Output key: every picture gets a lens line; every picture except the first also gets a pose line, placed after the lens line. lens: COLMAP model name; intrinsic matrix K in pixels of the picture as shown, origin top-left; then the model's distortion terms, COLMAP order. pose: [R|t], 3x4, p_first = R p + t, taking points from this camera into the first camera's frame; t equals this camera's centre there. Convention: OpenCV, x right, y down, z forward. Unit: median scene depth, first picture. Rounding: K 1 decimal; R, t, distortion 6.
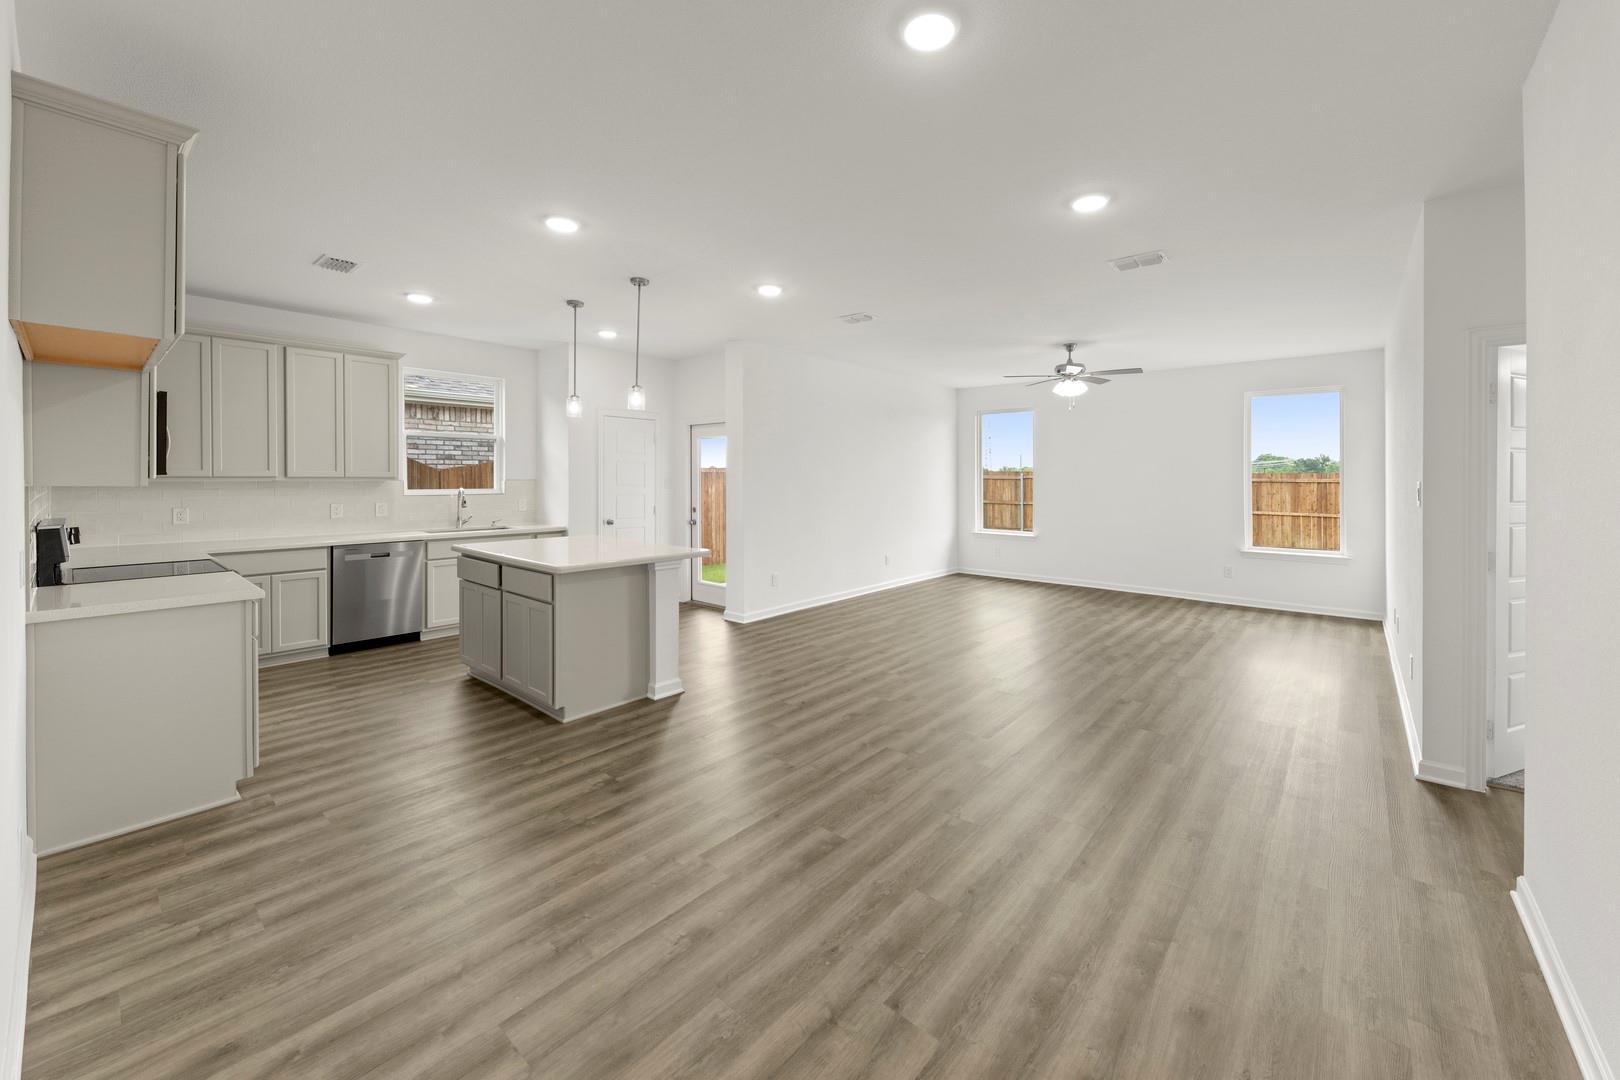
lens RADIAL K [[611.9, 0, 856.7], [0, 611.9, 478.3], [0, 0, 1]] dist [0.010395, -0.000029]
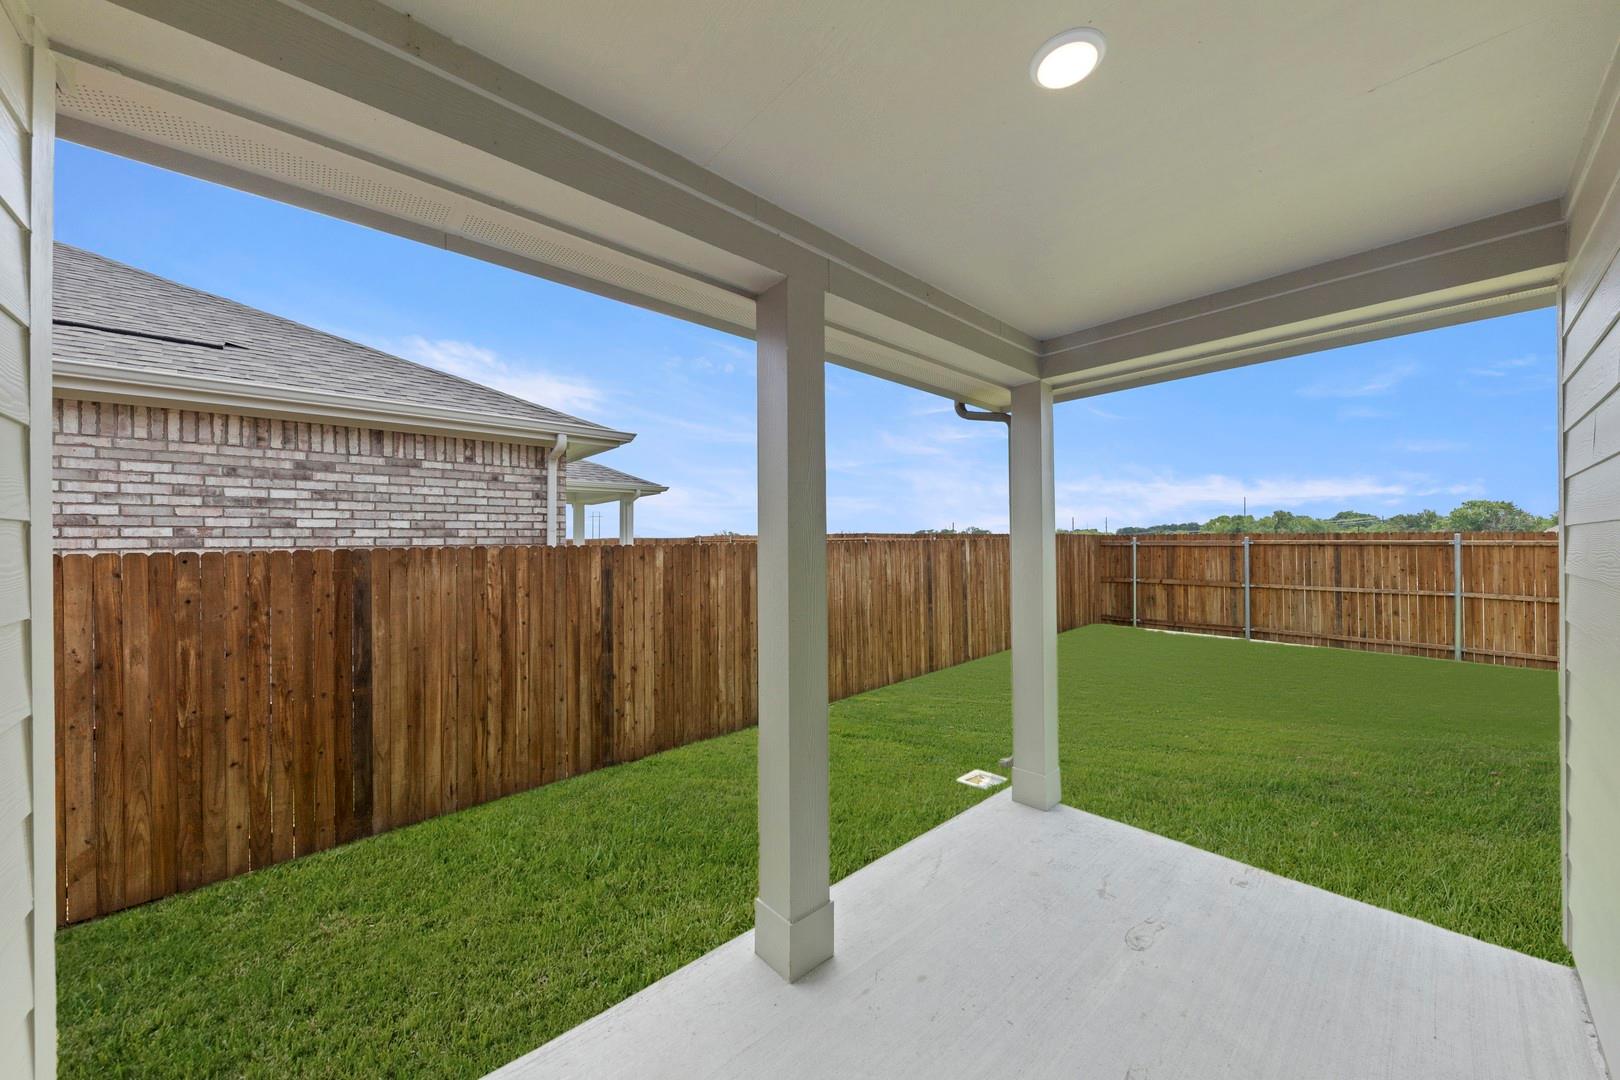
lens RADIAL K [[558.8, 0, 813.9], [0, 558.8, 540.7], [0, 0, 1]] dist [0.000346, 0.000023]
pose [[0.984927, -0.014271, -0.172380, -0.143119], [0.013465, 0.999892, -0.005847, -0.015591], [0.172444, 0.003438, 0.985013, 0.981920]]
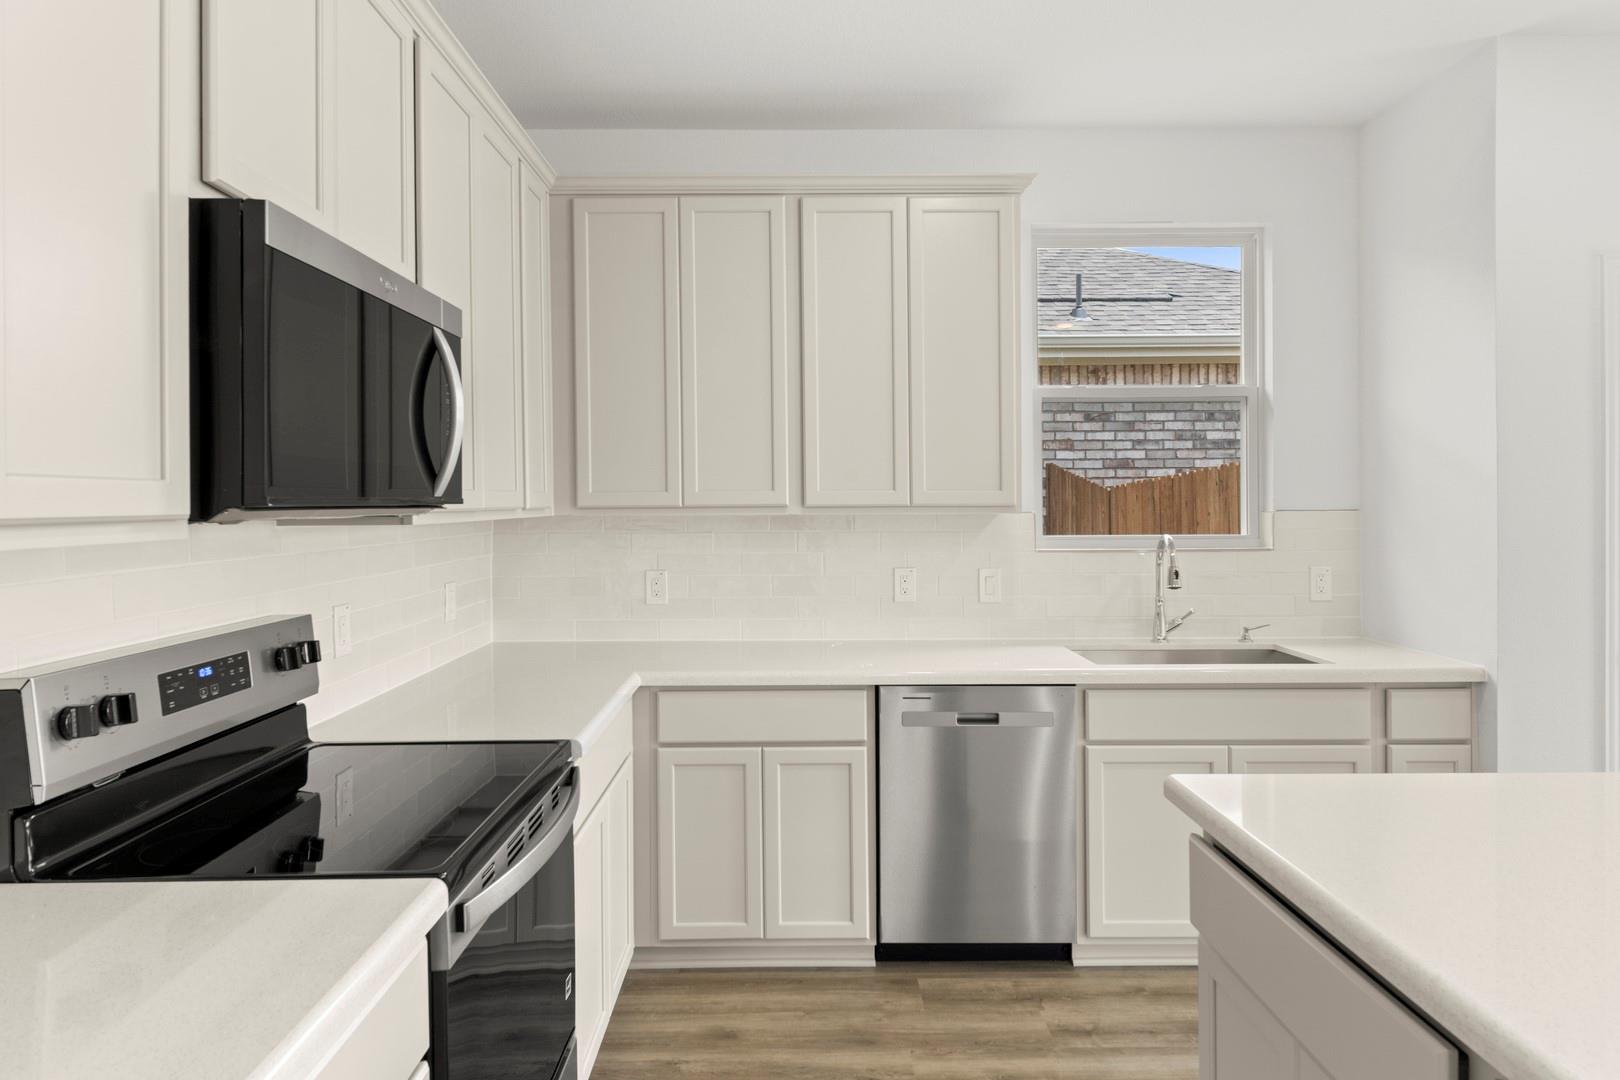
lens RADIAL K [[959.3, 0, 802.7], [0, 959.3, 505.3], [0, 0, 1]] dist [0.001447, 0.000377]
pose [[0.621474, -0.003791, -0.783426, -0.284060], [0.006285, 0.999980, 0.000148, -0.001838], [0.783410, -0.005016, 0.621485, 0.409896]]
